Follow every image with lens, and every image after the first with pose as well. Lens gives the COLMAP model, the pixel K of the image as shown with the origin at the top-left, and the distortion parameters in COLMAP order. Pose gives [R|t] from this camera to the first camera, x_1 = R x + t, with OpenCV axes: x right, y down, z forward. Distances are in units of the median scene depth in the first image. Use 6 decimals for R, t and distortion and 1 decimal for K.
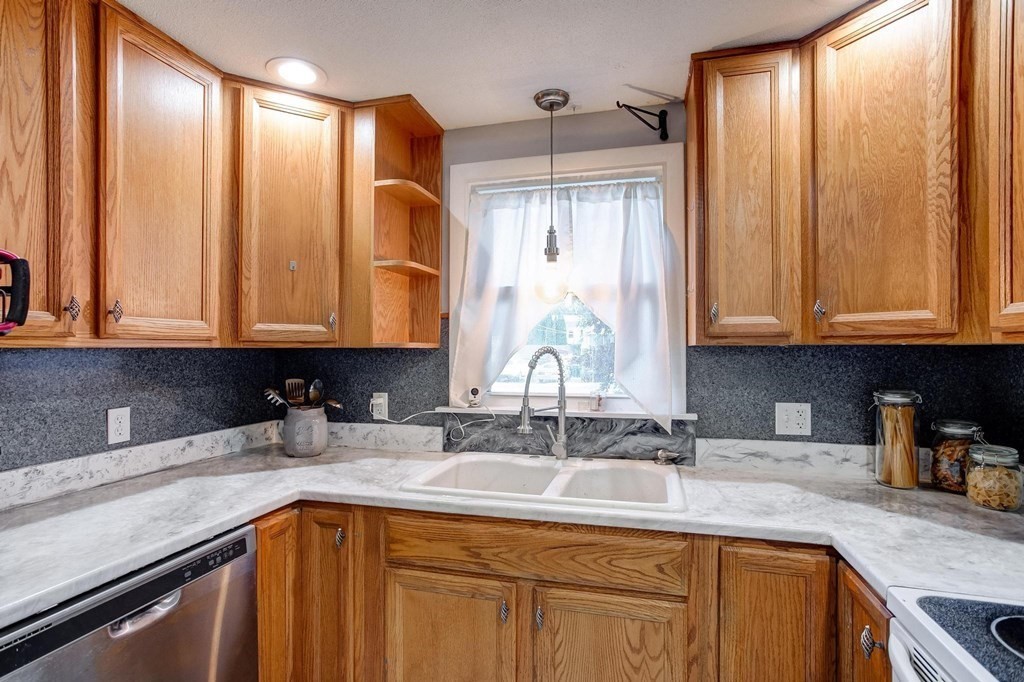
lens RADIAL K [[507.6, 0, 494.2], [0, 507.6, 350.9], [0, 0, 1]] dist [-0.044669, 0.023624]
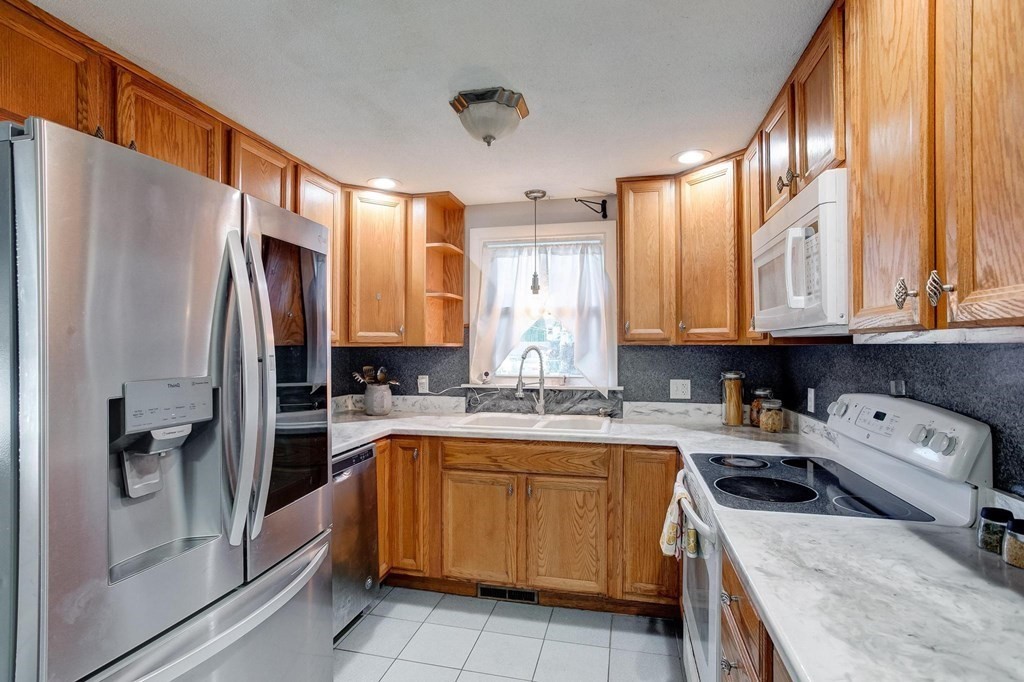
lens RADIAL K [[507.6, 0, 499.3], [0, 507.6, 344.9], [0, 0, 1]] dist [-0.044669, 0.023624]
pose [[0.998724, 0.001029, 0.050493, -0.090507], [-0.000715, 0.999980, -0.006226, -0.000661], [-0.050498, 0.006182, 0.998705, -0.667560]]
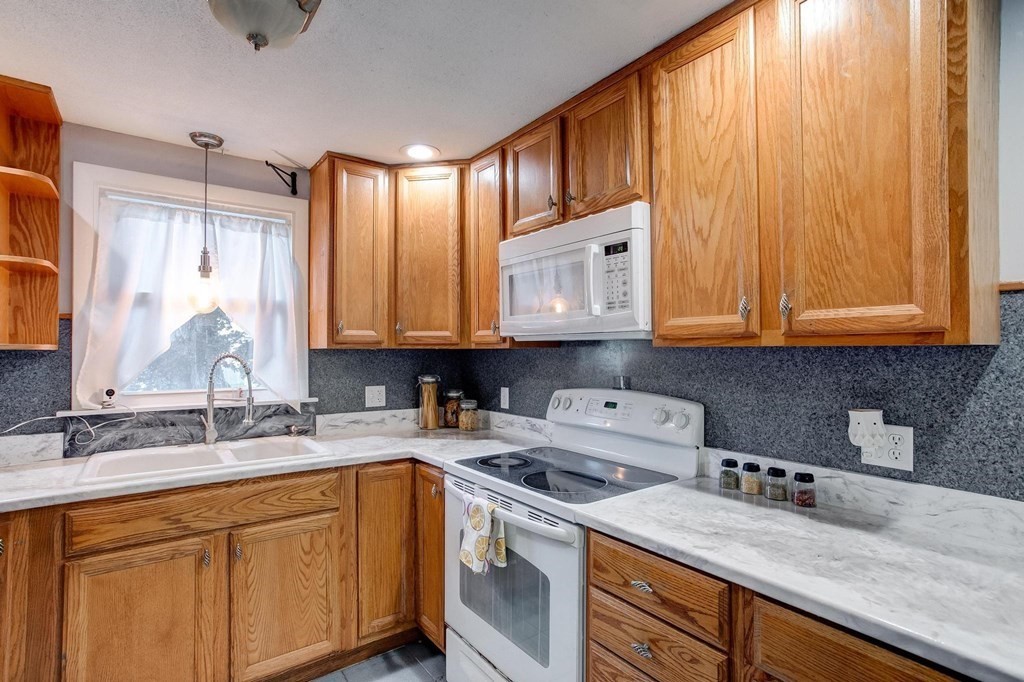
lens RADIAL K [[507.6, 0, 527.2], [0, 507.6, 344.5], [0, 0, 1]] dist [-0.044669, 0.023624]
pose [[0.584728, 0.011479, 0.811148, -0.415036], [0.003435, 0.999856, -0.016626, 0.003265], [-0.811222, 0.012508, 0.584604, -0.309600]]
